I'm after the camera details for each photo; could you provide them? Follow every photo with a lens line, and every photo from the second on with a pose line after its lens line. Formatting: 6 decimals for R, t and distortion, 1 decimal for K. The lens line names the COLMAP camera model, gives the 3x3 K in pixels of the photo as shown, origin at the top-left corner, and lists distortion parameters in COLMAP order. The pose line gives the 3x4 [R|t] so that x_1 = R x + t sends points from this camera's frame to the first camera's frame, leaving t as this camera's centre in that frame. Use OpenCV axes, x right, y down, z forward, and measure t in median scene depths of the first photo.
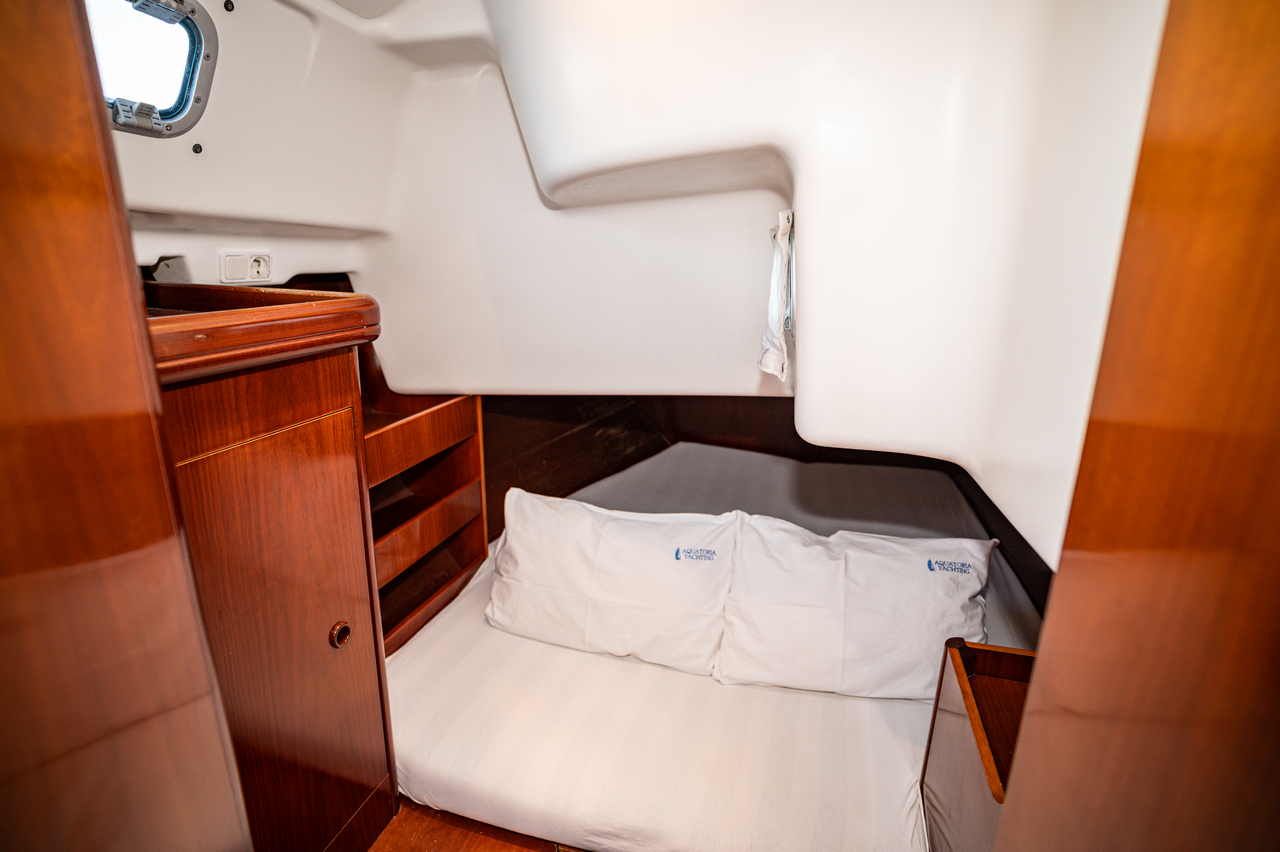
lens RADIAL K [[638.4, 0, 663.5], [0, 638.4, 432.4], [0, 0, 1]] dist [-0.083486, 0.038815]
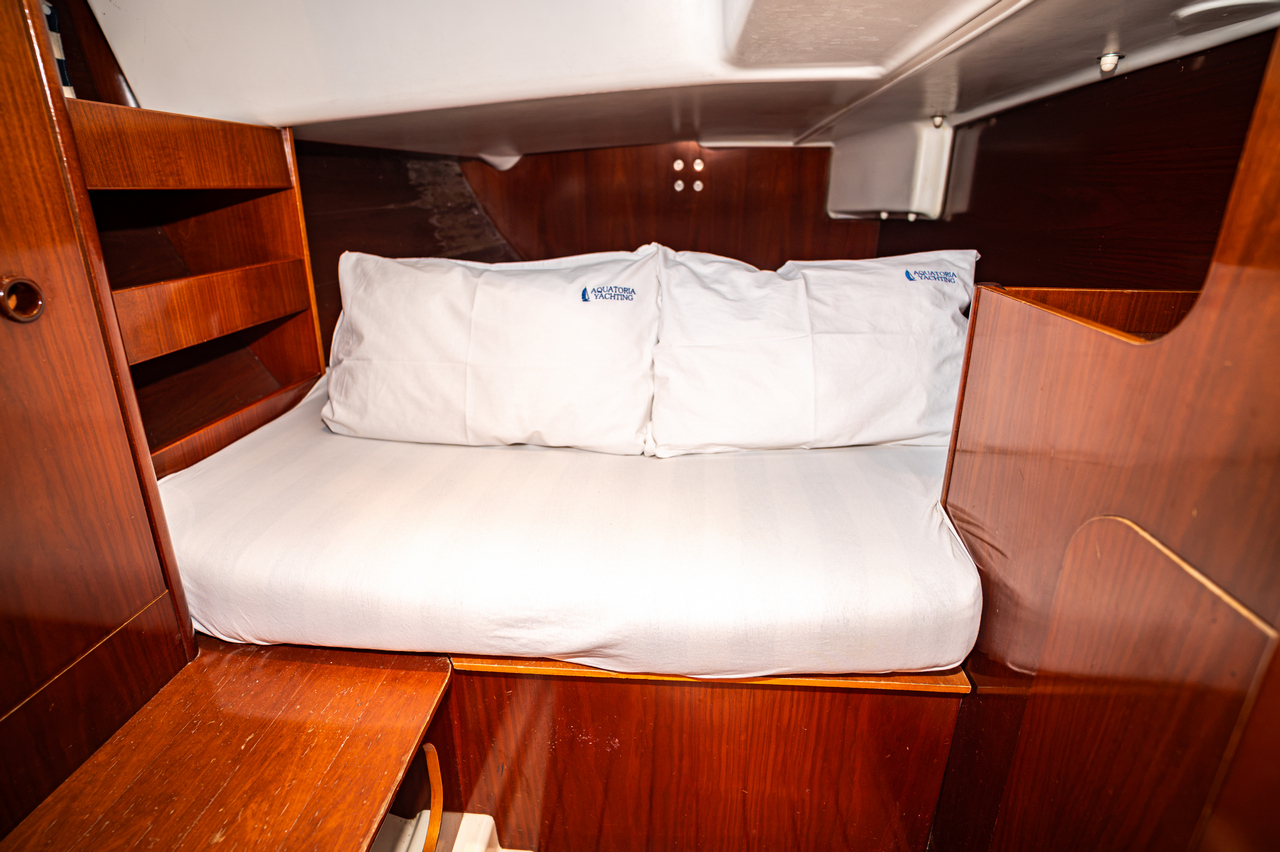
lens RADIAL K [[670.4, 0, 664.4], [0, 670.4, 428.6], [0, 0, 1]] dist [-0.088364, 0.041118]
pose [[0.979871, -0.085046, 0.180611, -0.040693], [0.072817, 0.994648, 0.073300, 0.296453], [-0.185878, -0.058673, 0.980819, 0.211862]]
